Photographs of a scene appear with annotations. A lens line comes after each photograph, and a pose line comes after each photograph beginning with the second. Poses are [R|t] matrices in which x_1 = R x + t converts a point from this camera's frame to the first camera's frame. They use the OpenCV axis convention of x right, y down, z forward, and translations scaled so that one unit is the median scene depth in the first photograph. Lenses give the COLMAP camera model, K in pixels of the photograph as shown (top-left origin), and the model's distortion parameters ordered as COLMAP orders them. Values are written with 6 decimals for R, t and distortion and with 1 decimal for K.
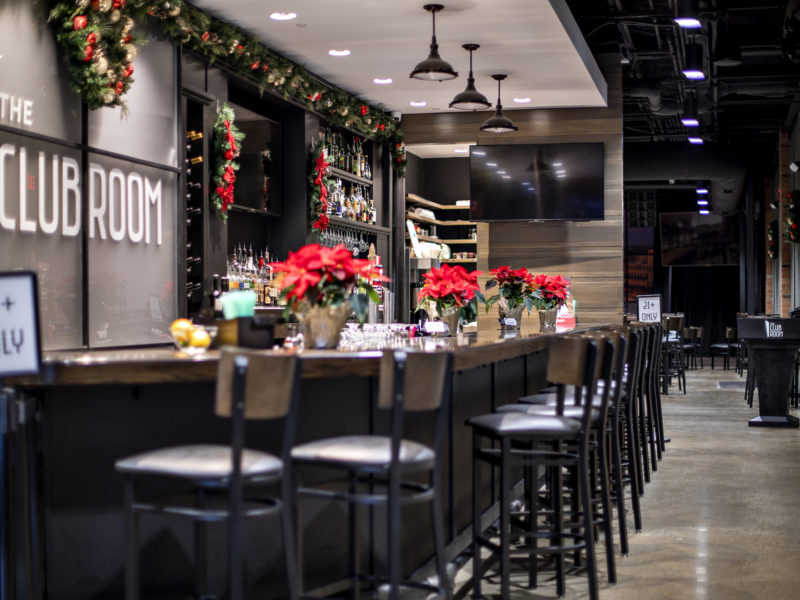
lens RADIAL K [[1124.4, 0, 400.0], [0, 1124.4, 301.0], [0, 0, 1]] dist [-0.097154, 0.000000]
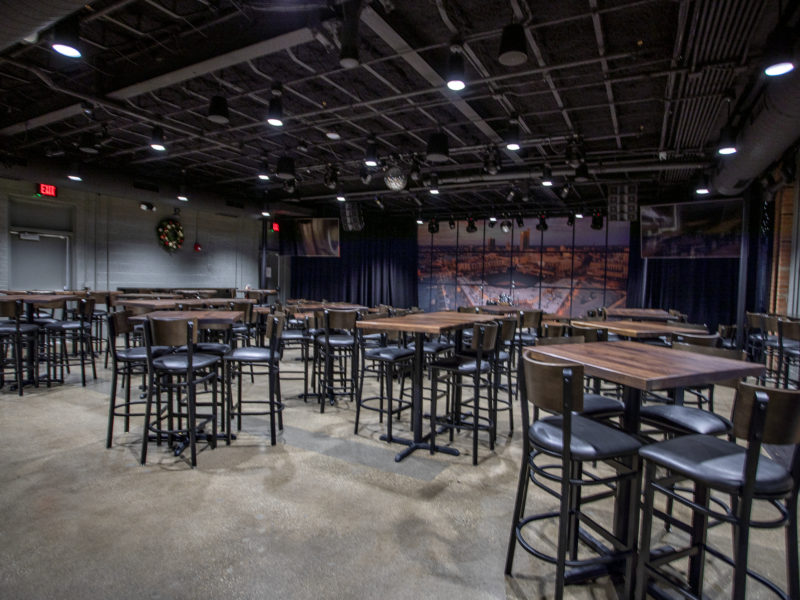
lens RADIAL K [[437.9, 0, 403.8], [0, 437.9, 298.6], [0, 0, 1]] dist [-0.005555, -0.000362]
pose [[0.971929, 0.031420, -0.233169, 0.116346], [-0.021270, 0.998719, 0.045921, -0.008112], [0.234313, -0.039672, 0.971351, 0.554367]]
